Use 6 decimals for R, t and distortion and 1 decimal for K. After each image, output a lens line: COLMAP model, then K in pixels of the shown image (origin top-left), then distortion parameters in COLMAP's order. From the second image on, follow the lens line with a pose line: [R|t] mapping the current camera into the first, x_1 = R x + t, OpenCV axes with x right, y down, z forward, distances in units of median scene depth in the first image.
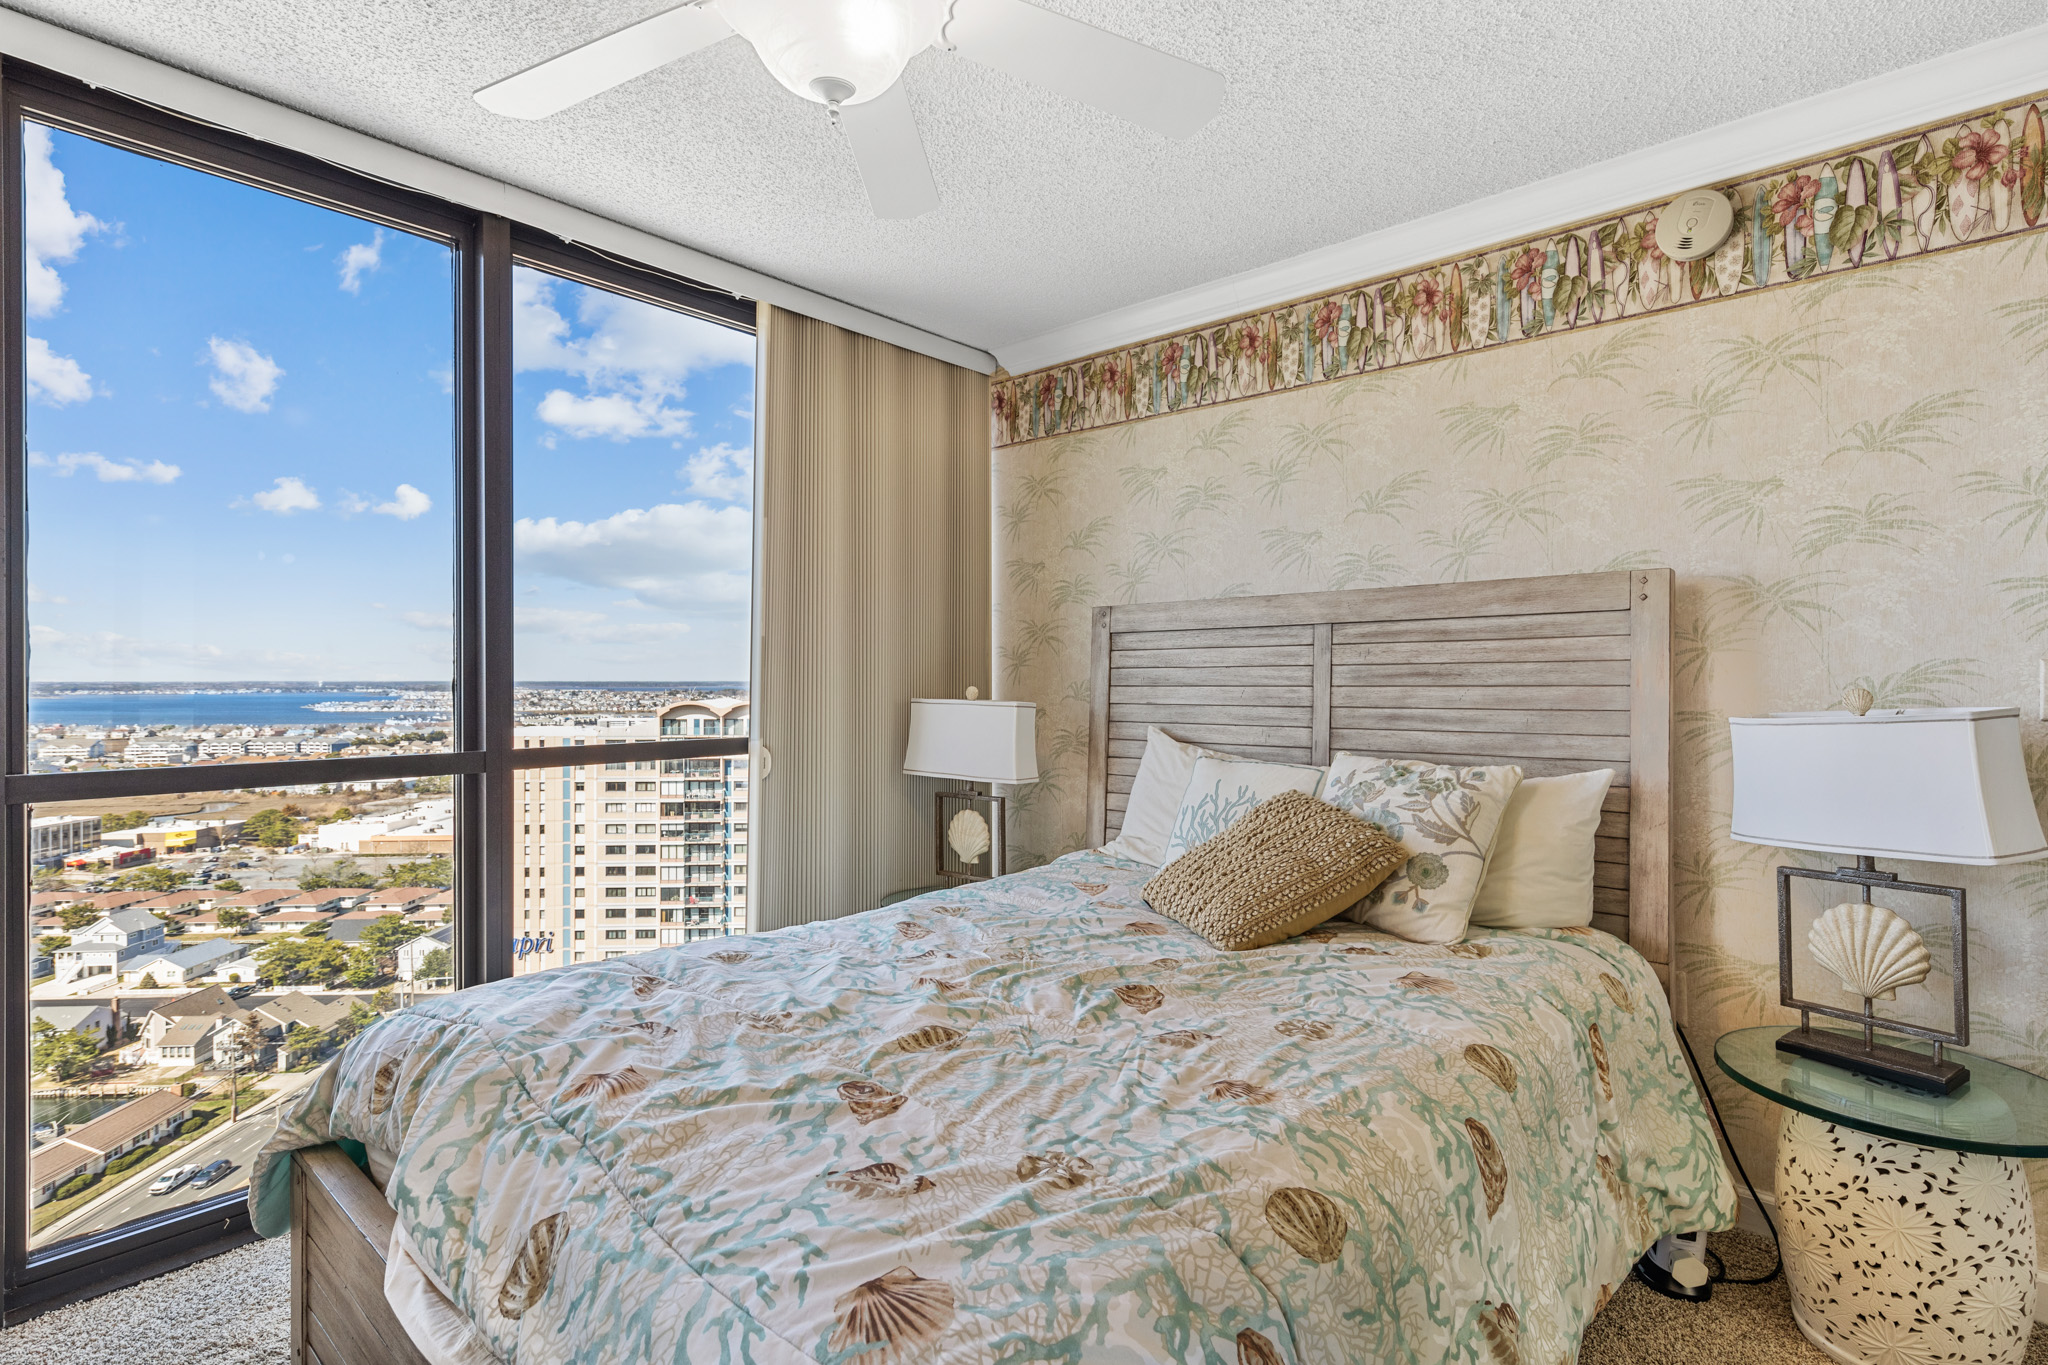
lens RADIAL K [[986.4, 0, 1022.2], [0, 986.4, 680.2], [0, 0, 1]] dist [-0.003790, -0.000177]
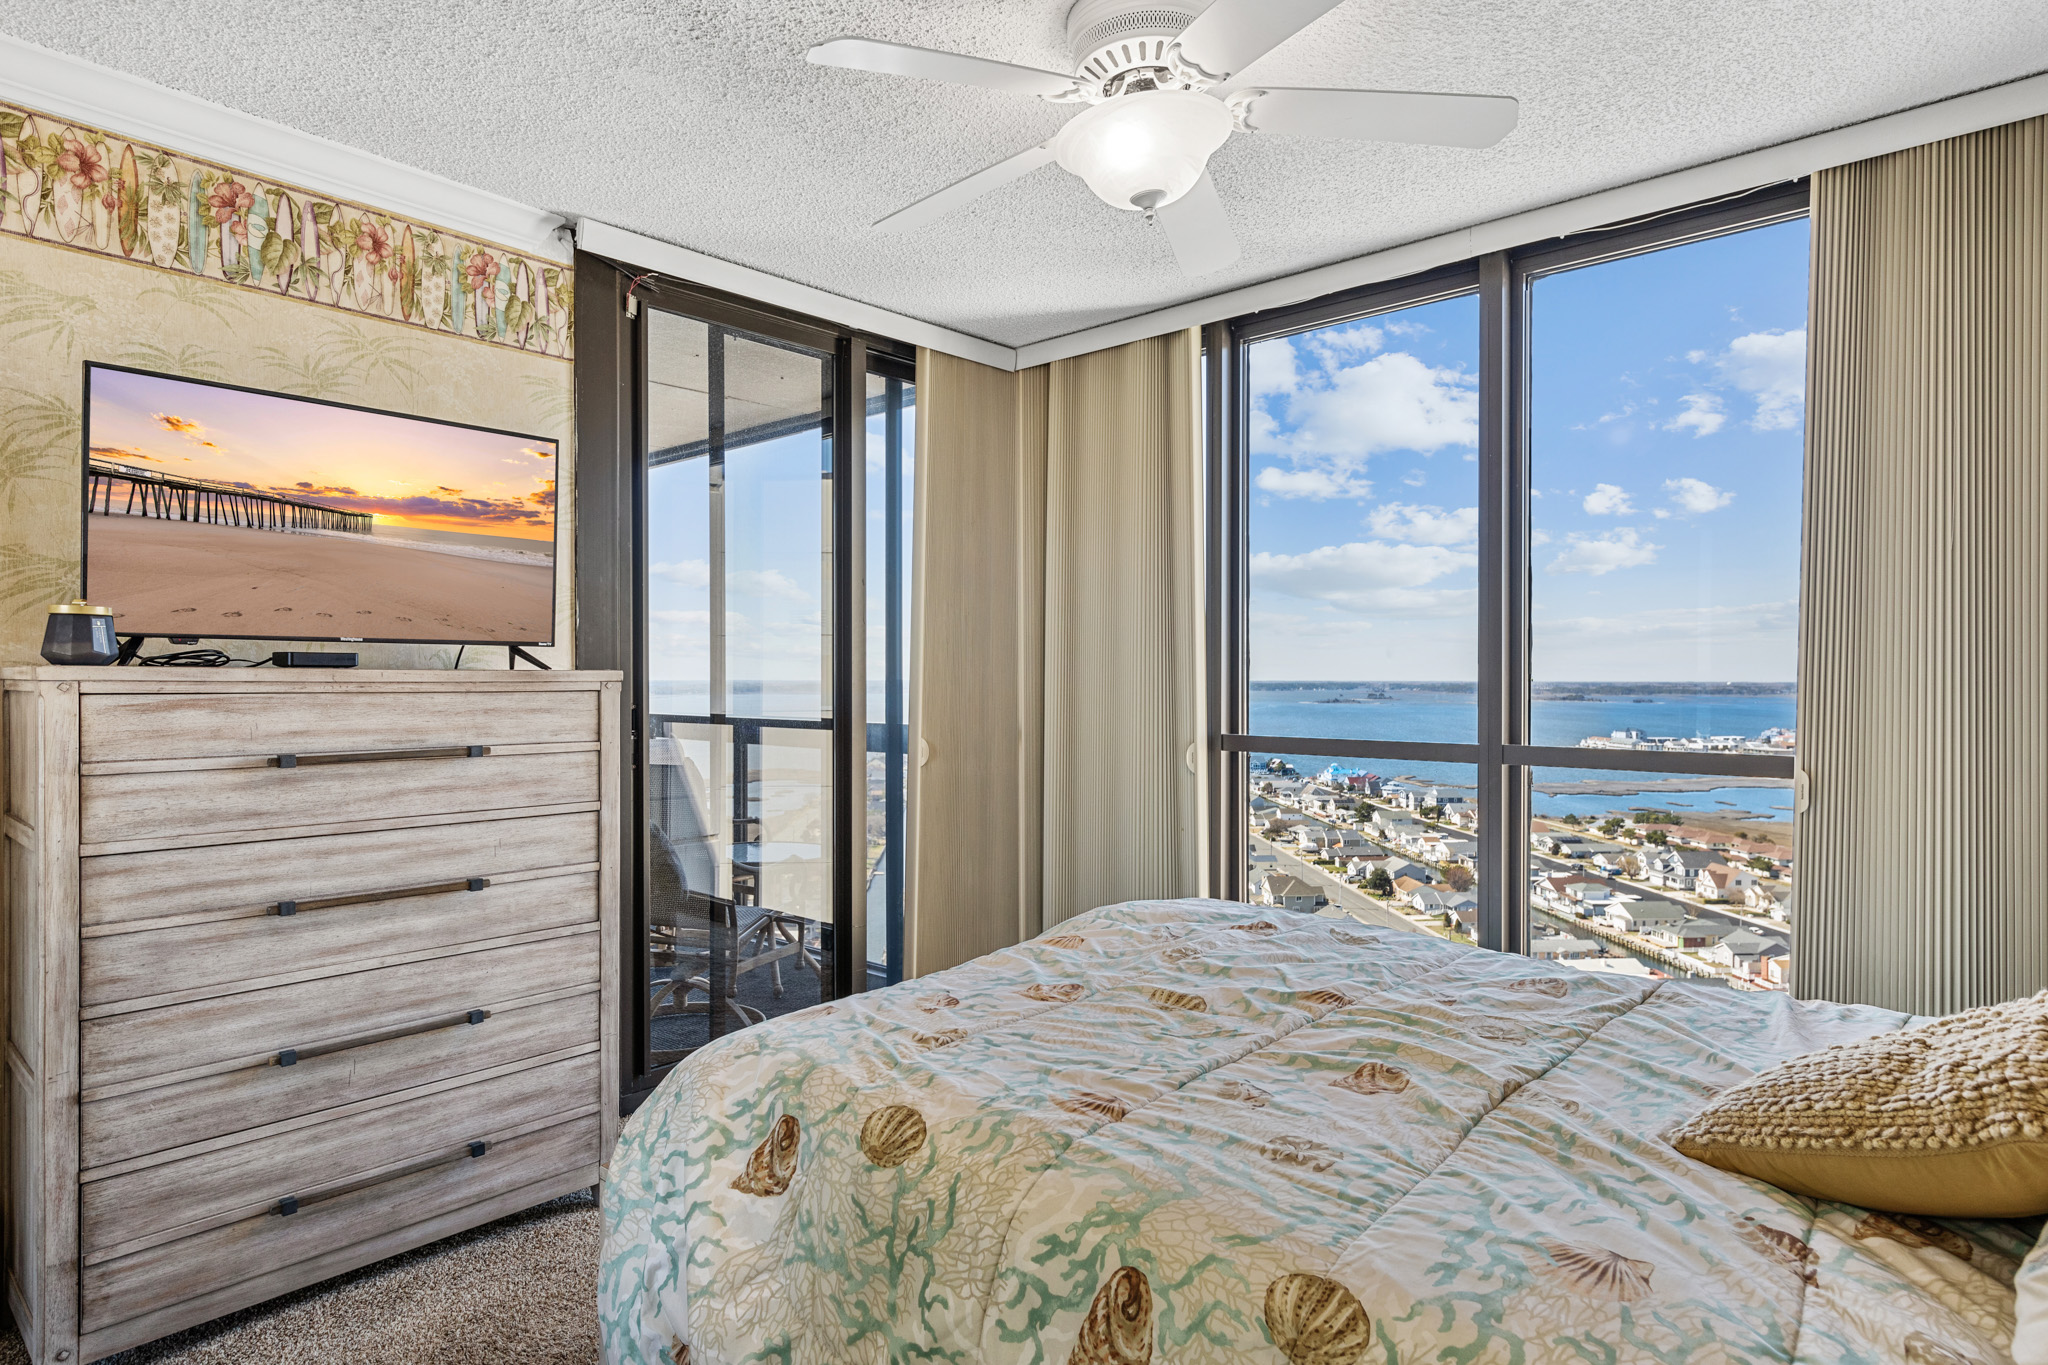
lens RADIAL K [[1111.0, 0, 1024.4], [0, 1111.0, 682.1], [0, 0, 1]] dist [-0.004028, -0.000288]
pose [[0.009883, 0.007811, -0.999921, 1.122815], [-0.006263, 0.999950, 0.007749, -0.004747], [0.999932, 0.006186, 0.009931, 0.787347]]
